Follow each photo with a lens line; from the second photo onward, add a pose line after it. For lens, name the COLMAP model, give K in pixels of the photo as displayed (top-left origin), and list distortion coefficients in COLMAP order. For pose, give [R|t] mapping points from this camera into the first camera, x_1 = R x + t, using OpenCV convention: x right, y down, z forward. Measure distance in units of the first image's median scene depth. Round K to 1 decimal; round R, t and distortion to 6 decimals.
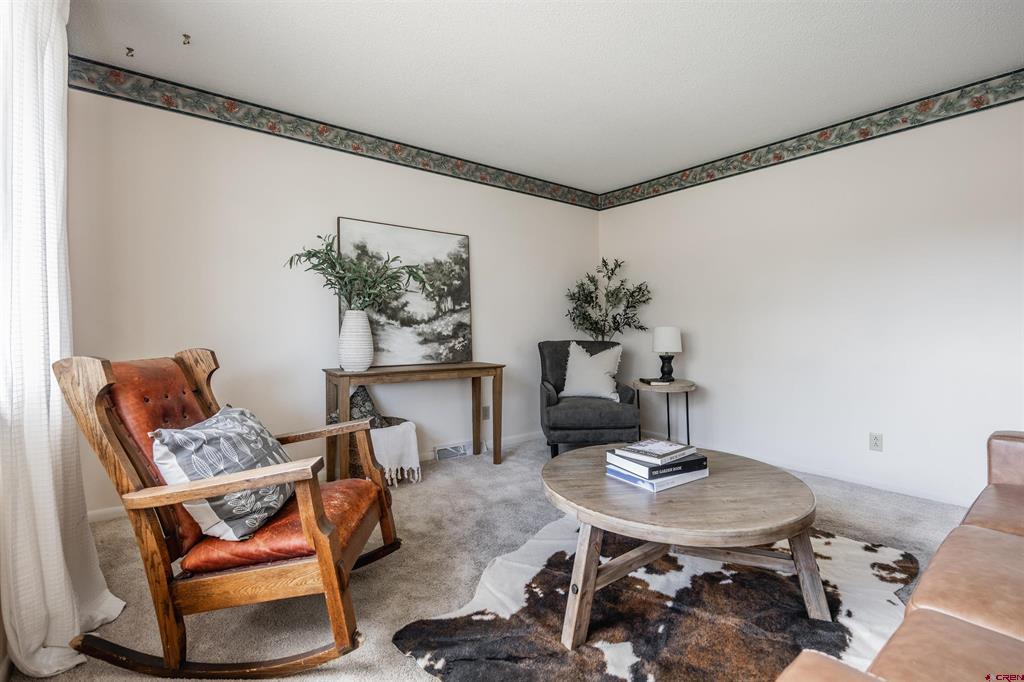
lens RADIAL K [[453.5, 0, 511.1], [0, 453.5, 340.3], [0, 0, 1]] dist [-0.012027, 0.000474]
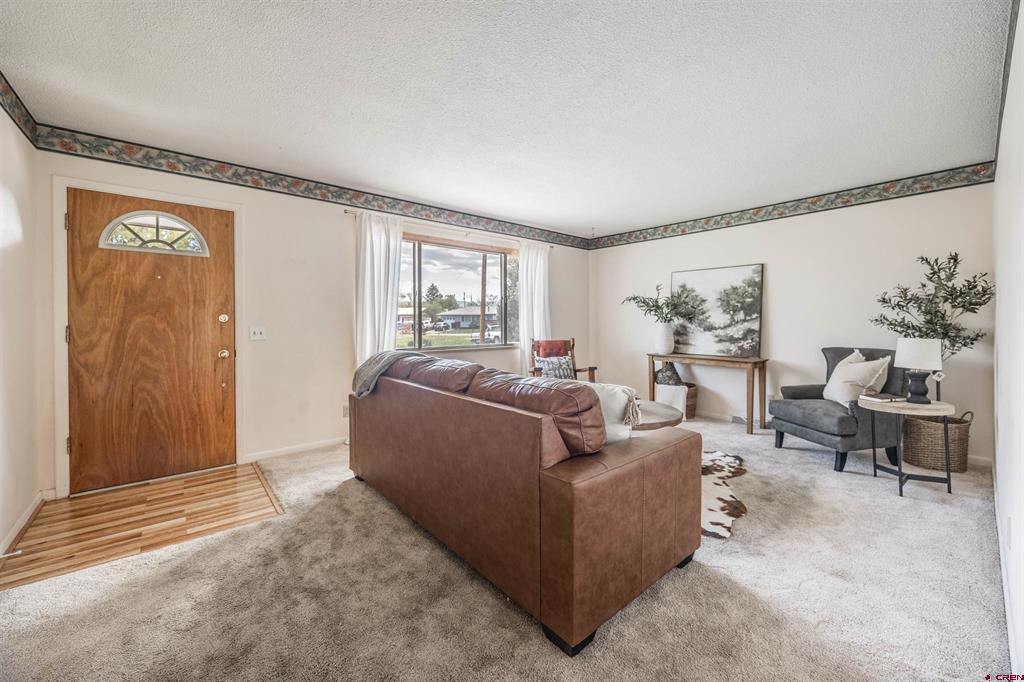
lens RADIAL K [[405.6, 0, 515.5], [0, 405.6, 332.3], [0, 0, 1]] dist [0.001732, 0.000175]
pose [[0.061649, 0.026984, -0.997733, 1.100326], [-0.021923, 0.999430, 0.025675, -0.045702], [0.997857, 0.020291, 0.062205, 0.216444]]
